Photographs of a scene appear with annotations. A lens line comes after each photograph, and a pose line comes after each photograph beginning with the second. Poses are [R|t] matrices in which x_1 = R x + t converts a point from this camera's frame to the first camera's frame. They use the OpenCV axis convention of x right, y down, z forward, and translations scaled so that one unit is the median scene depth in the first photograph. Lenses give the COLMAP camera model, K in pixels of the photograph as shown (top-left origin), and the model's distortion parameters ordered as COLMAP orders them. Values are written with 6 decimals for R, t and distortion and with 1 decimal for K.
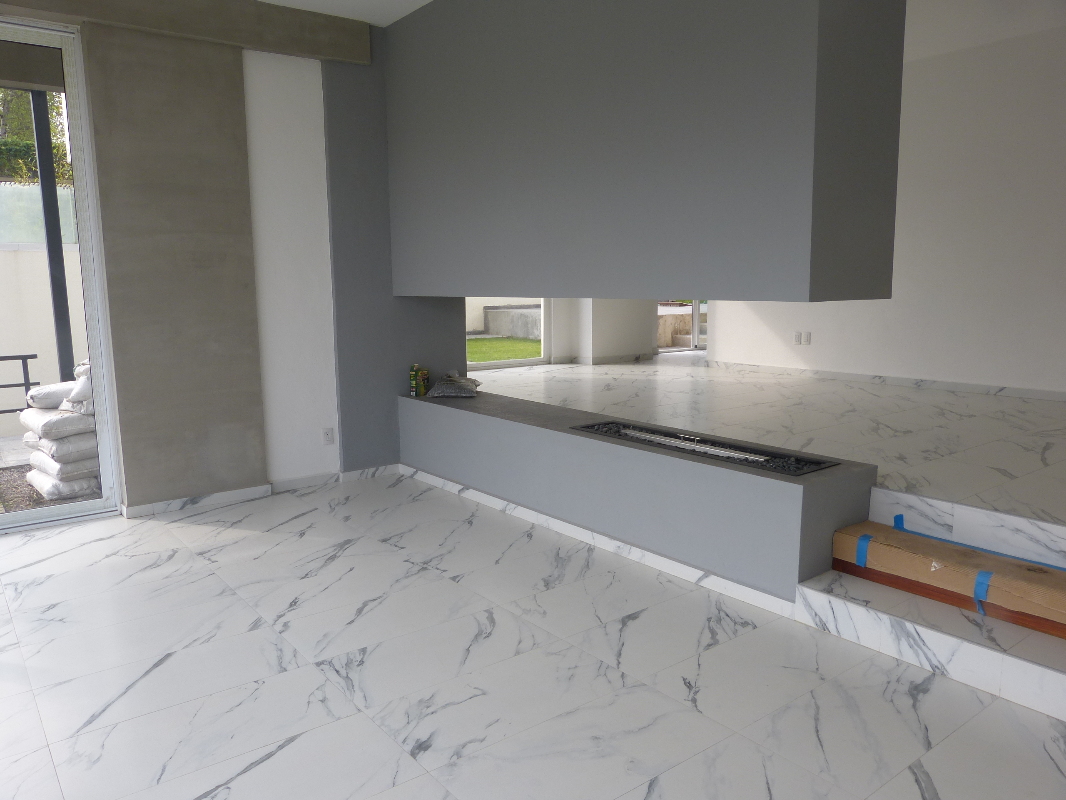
lens RADIAL K [[786.5, 0, 528.9], [0, 786.5, 398.4], [0, 0, 1]] dist [-0.037255, 0.006169]
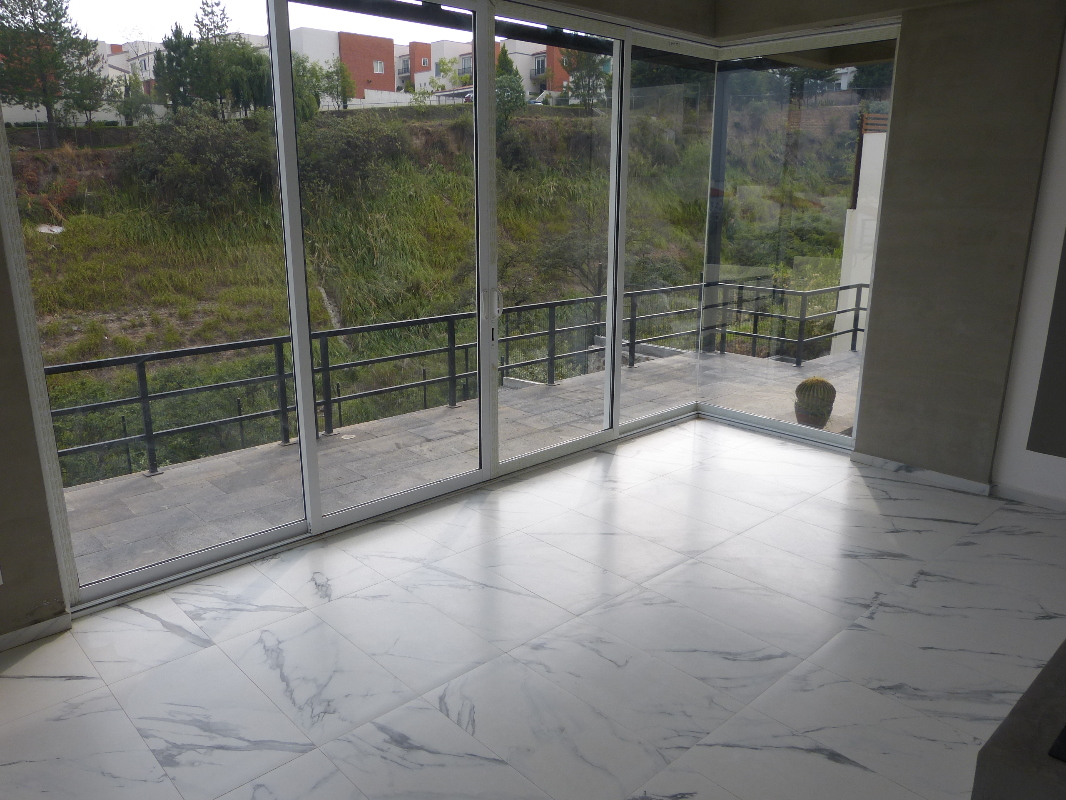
lens RADIAL K [[786.5, 0, 527.2], [0, 786.5, 399.7], [0, 0, 1]] dist [-0.037255, 0.006169]
pose [[0.092272, 0.267270, -0.959194, 0.245409], [-0.149139, 0.956147, 0.252074, -0.070827], [0.984502, 0.119794, 0.128086, 0.176786]]
